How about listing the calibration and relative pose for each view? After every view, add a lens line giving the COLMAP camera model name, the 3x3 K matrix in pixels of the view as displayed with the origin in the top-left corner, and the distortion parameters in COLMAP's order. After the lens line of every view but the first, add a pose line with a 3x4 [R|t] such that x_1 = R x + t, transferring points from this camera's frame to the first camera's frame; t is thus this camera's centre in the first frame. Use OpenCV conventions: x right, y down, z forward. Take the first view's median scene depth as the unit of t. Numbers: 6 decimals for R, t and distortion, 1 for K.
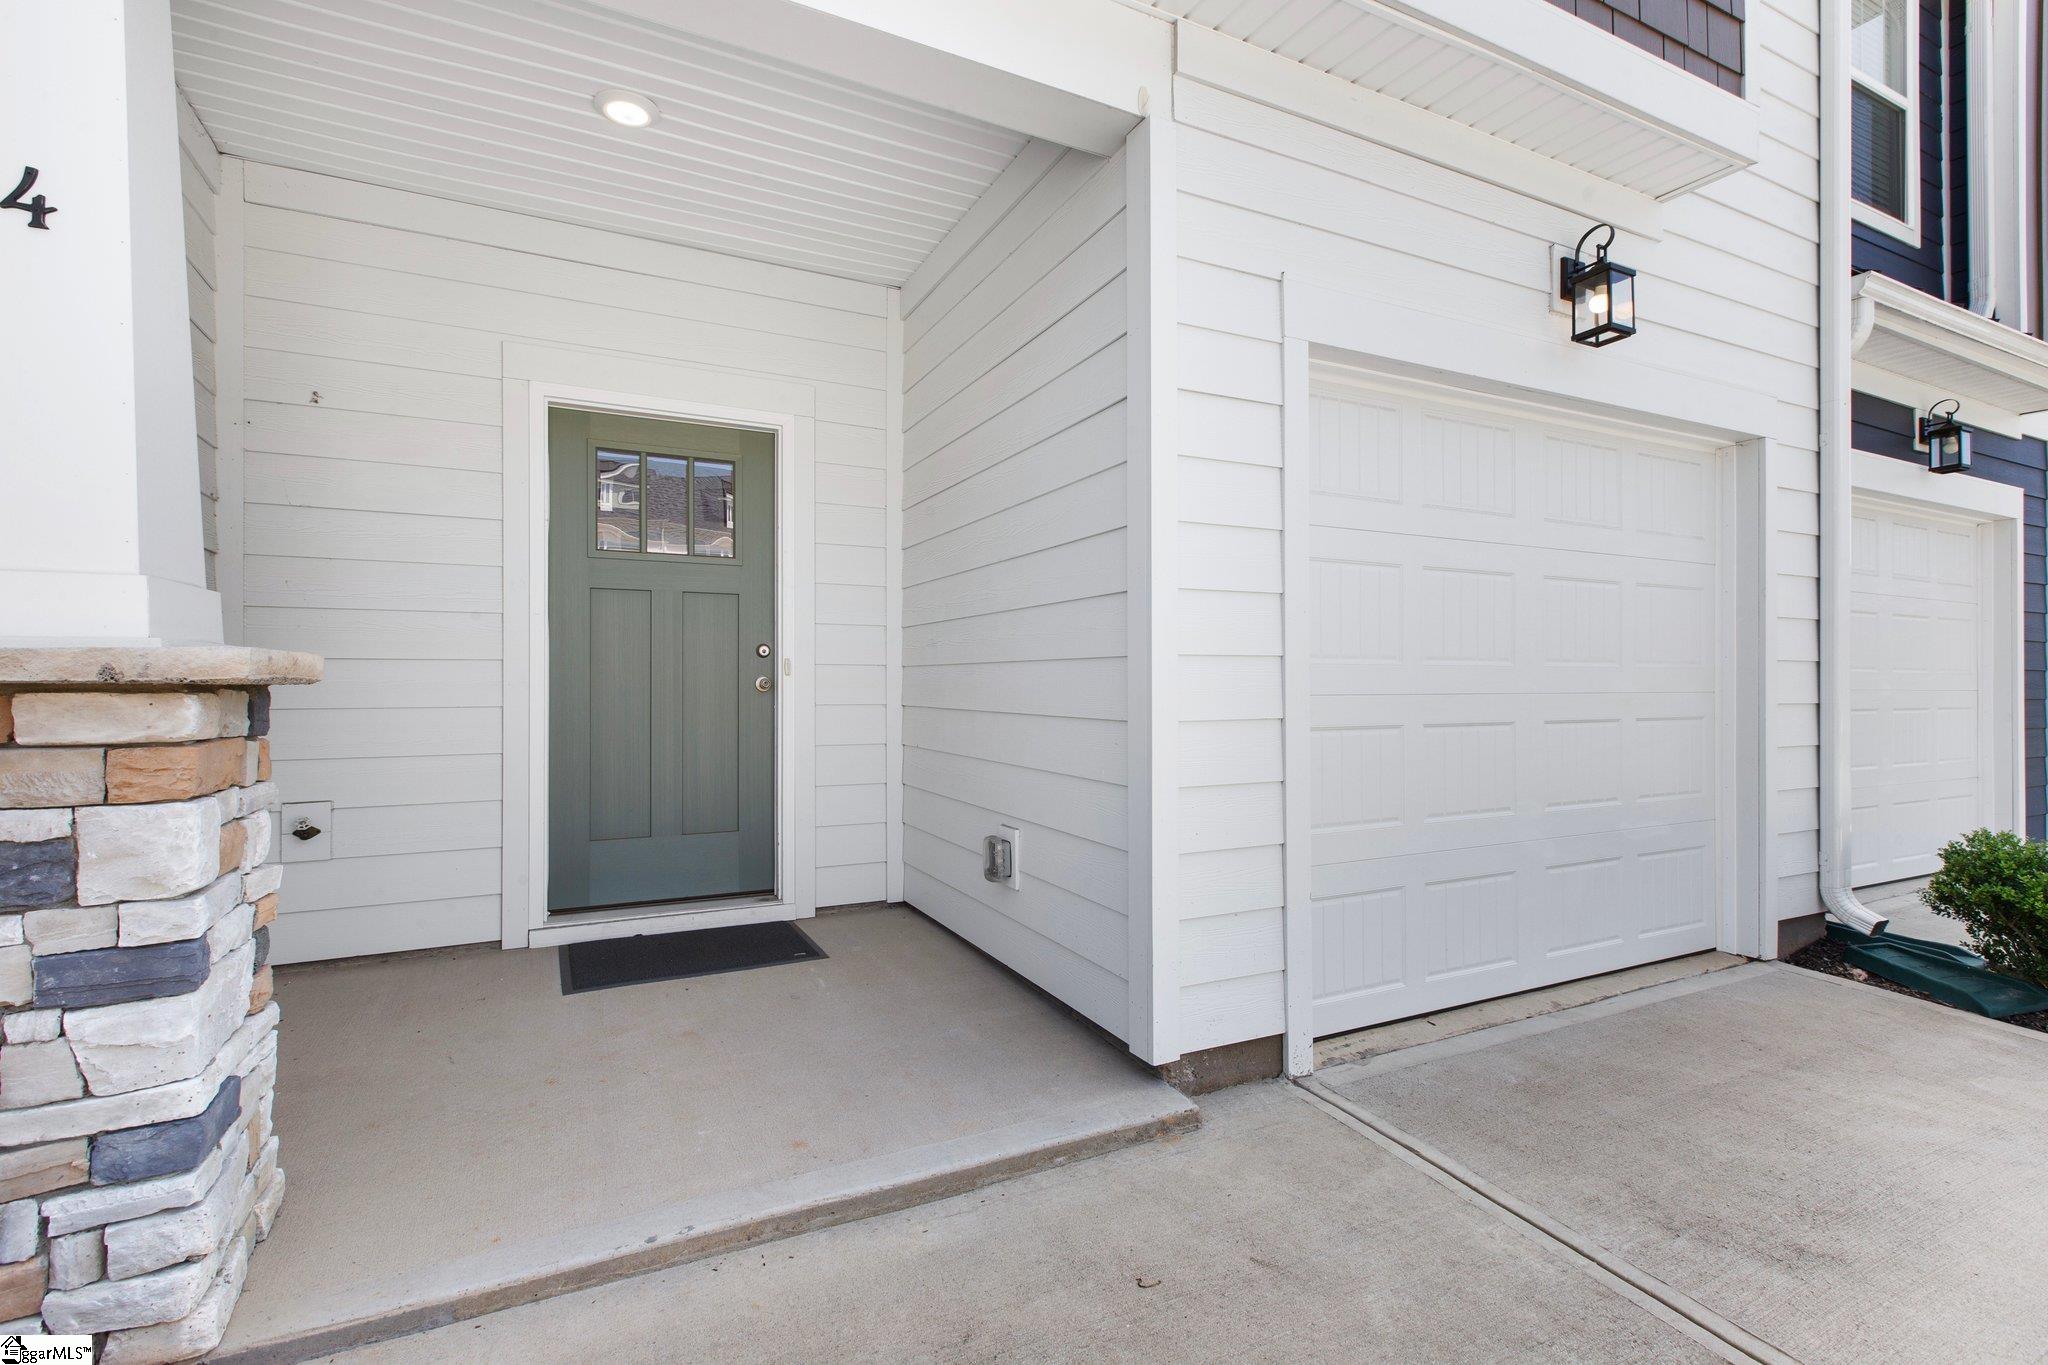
lens RADIAL K [[940.7, 0, 1024.0], [0, 940.7, 682.5], [0, 0, 1]] dist [0.001449, -0.000097]
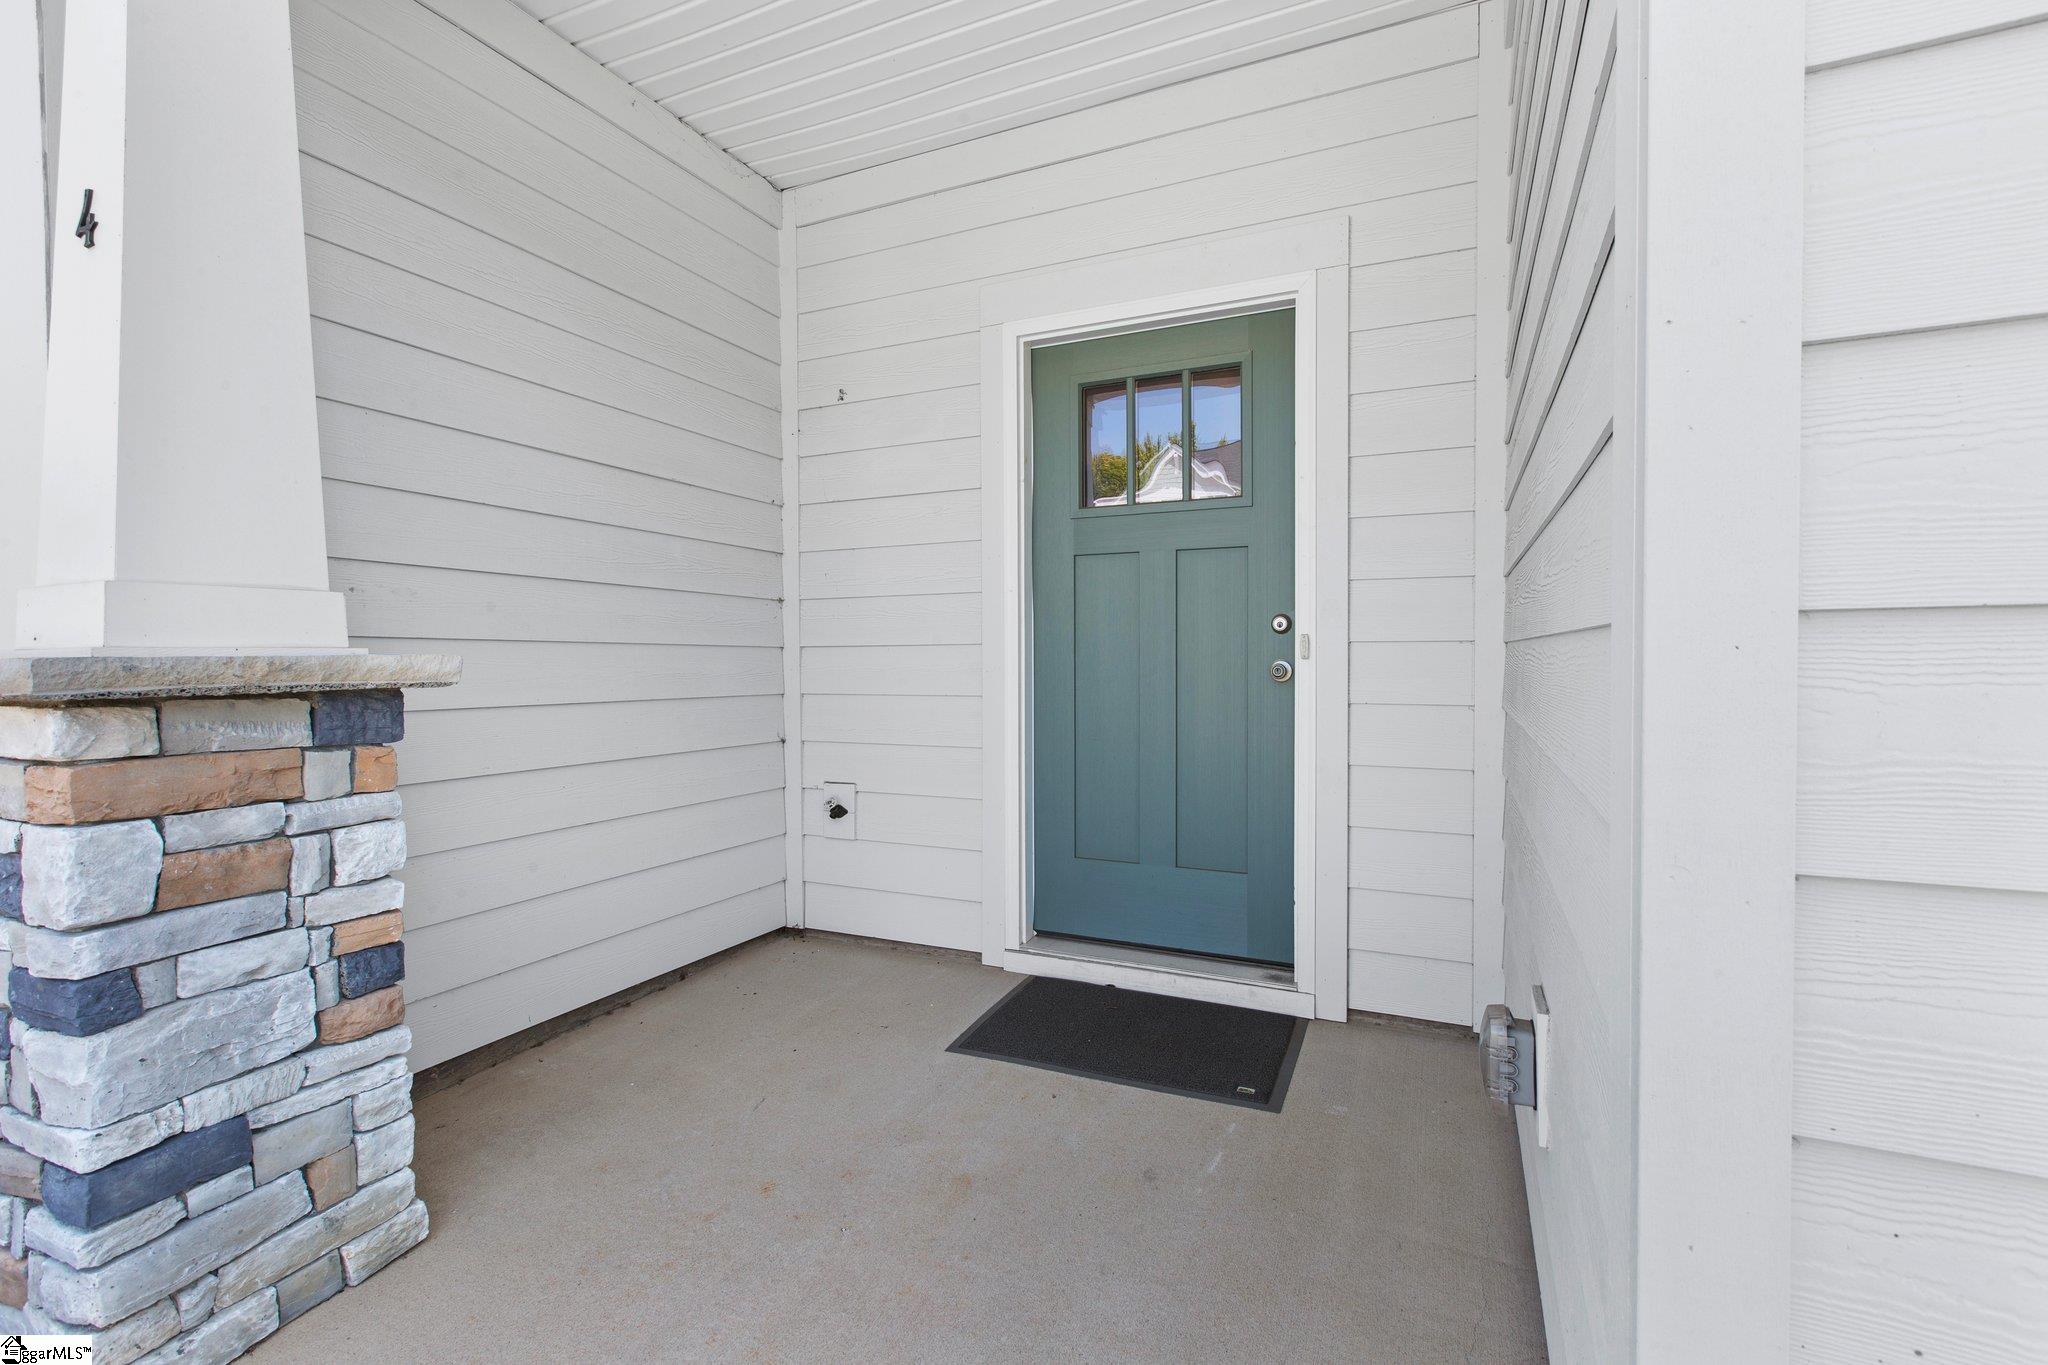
lens RADIAL K [[924.7, 0, 1028.2], [0, 924.7, 672.2], [0, 0, 1]] dist [0.001566, -0.000242]
pose [[0.630270, 0.009182, -0.776322, 0.176592], [0.009062, 0.999775, 0.019183, -0.015173], [0.776323, -0.019125, 0.630045, 0.527377]]
